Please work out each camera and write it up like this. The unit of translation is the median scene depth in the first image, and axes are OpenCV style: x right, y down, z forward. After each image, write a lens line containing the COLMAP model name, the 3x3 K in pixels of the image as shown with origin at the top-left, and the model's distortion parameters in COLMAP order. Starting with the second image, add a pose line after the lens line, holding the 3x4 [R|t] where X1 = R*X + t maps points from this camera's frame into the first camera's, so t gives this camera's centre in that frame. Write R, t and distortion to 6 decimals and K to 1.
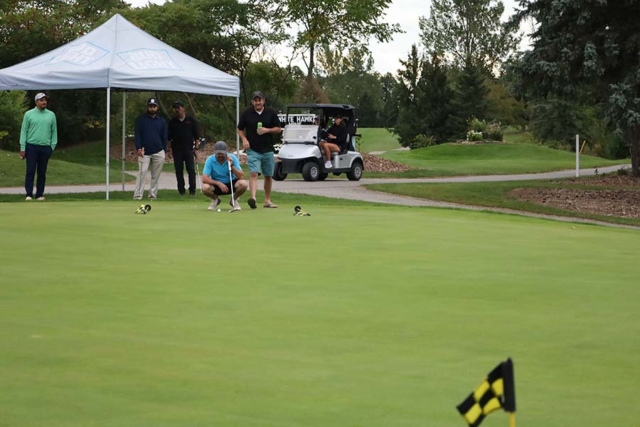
lens RADIAL K [[1930.7, 0, 320.4], [0, 1930.7, 213.3], [0, 0, 1]] dist [-0.013714, 0.000000]
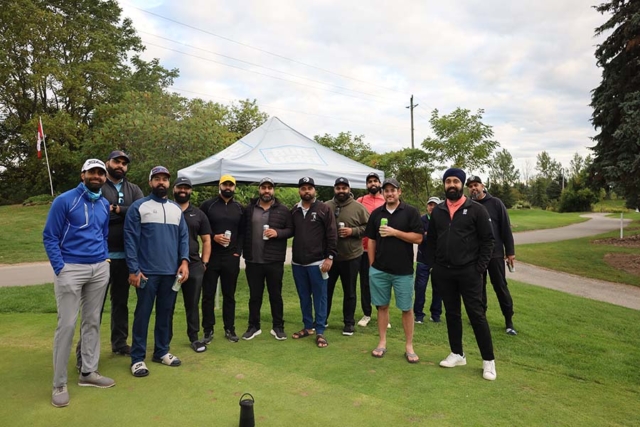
lens RADIAL K [[435.9, 0, 319.0], [0, 435.9, 219.2], [0, 0, 1]] dist [-0.001474, -0.002717]
pose [[0.952066, 0.013241, -0.305607, -0.001506], [-0.013656, 0.999906, 0.000780, -0.030650], [0.305589, 0.003431, 0.952157, 0.528666]]
